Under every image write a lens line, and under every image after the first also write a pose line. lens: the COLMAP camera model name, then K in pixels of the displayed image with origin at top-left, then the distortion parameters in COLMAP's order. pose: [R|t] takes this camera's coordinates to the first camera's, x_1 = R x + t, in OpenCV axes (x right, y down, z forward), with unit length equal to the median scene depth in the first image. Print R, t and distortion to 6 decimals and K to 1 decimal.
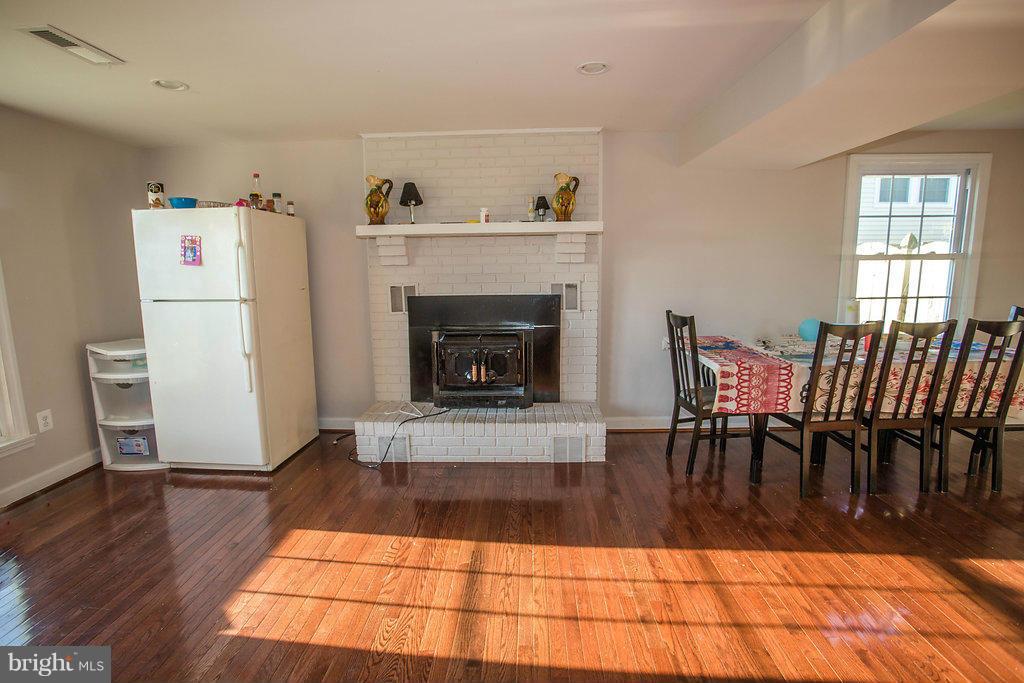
lens RADIAL K [[495.1, 0, 512.1], [0, 495.1, 340.8], [0, 0, 1]] dist [-0.065788, 0.021257]
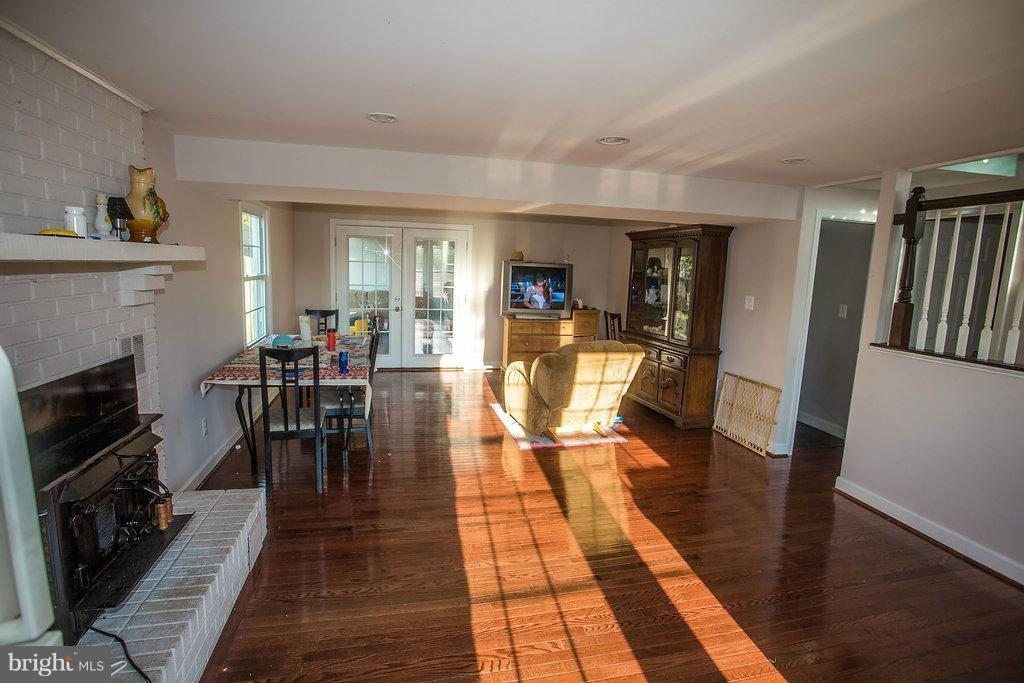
lens RADIAL K [[495.1, 0, 510.4], [0, 495.1, 343.1], [0, 0, 1]] dist [-0.065788, 0.021257]
pose [[-0.259788, -0.145478, 0.954645, -1.144575], [0.121637, 0.975783, 0.181801, -0.300766], [-0.957974, 0.163349, -0.235801, 1.272536]]
